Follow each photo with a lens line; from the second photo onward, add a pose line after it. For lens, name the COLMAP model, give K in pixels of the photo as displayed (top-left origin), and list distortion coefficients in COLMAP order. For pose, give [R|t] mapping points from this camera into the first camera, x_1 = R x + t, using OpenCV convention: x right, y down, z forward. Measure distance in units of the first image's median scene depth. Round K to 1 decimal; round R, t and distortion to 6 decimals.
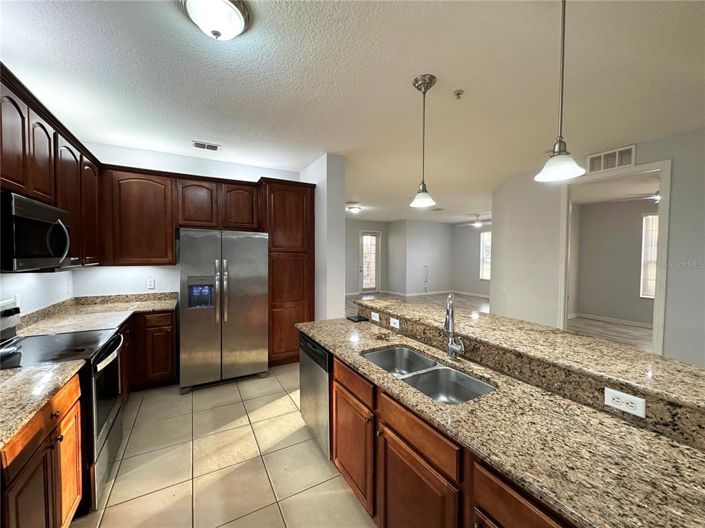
lens RADIAL K [[281.8, 0, 352.5], [0, 281.8, 264.0], [0, 0, 1]] dist [0.000018, 0.000093]
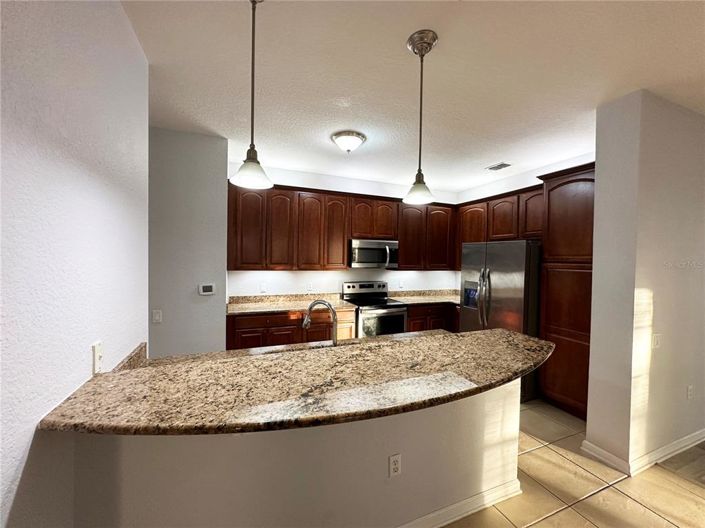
lens RADIAL K [[281.8, 0, 352.5], [0, 281.8, 264.0], [0, 0, 1]] dist [0.000018, 0.000093]
pose [[-0.133633, 0.012302, -0.990955, 0.969325], [-0.049520, 0.998591, 0.019074, -0.039168], [0.989793, 0.051621, -0.132836, 0.868477]]
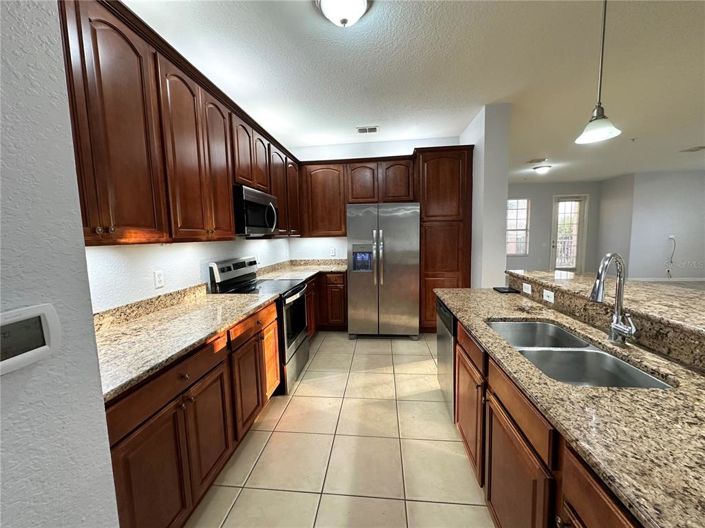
lens RADIAL K [[281.8, 0, 352.5], [0, 281.8, 264.0], [0, 0, 1]] dist [0.000018, 0.000093]
pose [[0.813057, 0.033979, -0.581192, 0.157302], [0.009547, 0.997383, 0.071668, 0.053264], [0.582106, -0.063818, 0.810605, 0.020281]]
